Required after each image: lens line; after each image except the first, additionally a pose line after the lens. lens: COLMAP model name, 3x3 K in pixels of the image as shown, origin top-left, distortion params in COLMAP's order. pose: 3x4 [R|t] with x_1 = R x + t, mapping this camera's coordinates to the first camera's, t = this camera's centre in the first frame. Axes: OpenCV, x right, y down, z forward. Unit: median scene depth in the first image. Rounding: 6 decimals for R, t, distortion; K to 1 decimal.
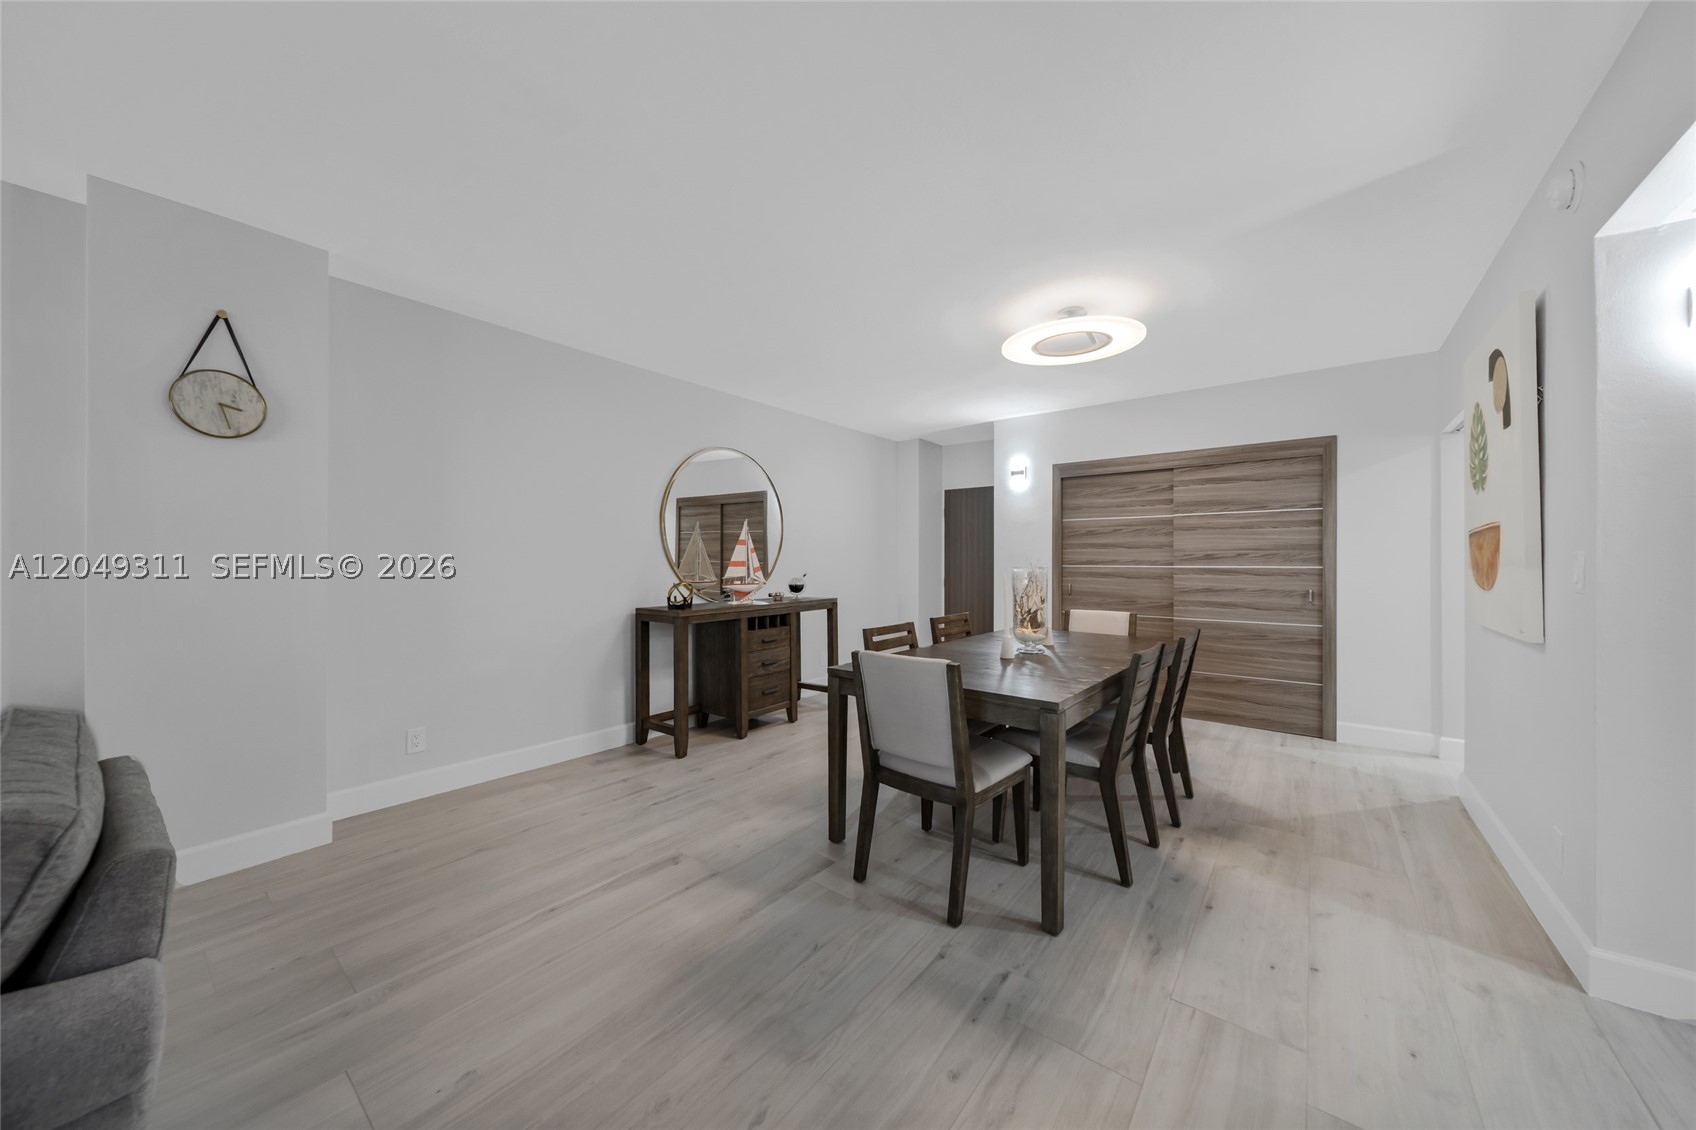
lens RADIAL K [[586.3, 0, 846.4], [0, 586.3, 562.9], [0, 0, 1]] dist [0.001427, -0.000098]
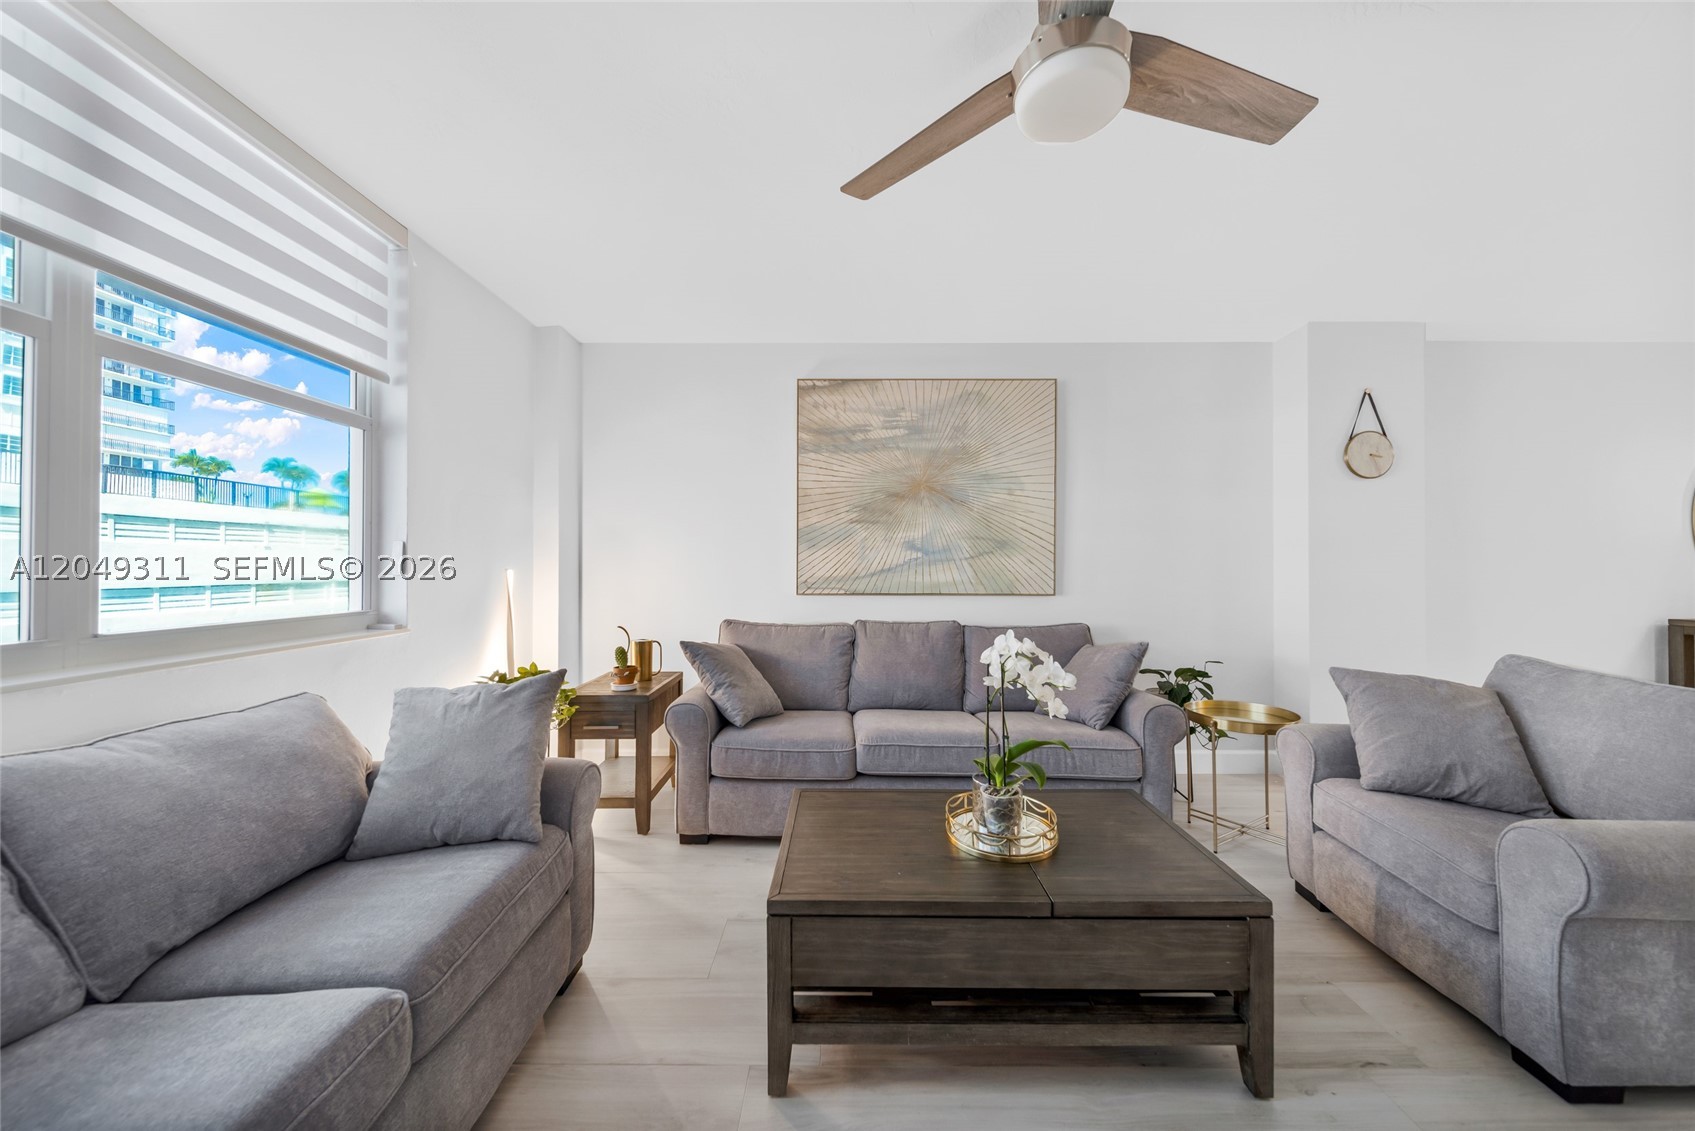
lens RADIAL K [[598.0, 0, 847.5], [0, 598.0, 565.5], [0, 0, 1]] dist [0.007233, -0.000083]
pose [[0.615672, -0.004815, -0.787988, -0.398711], [0.003954, 0.999988, -0.003021, -0.003575], [0.787993, -0.001256, 0.615683, -0.493605]]
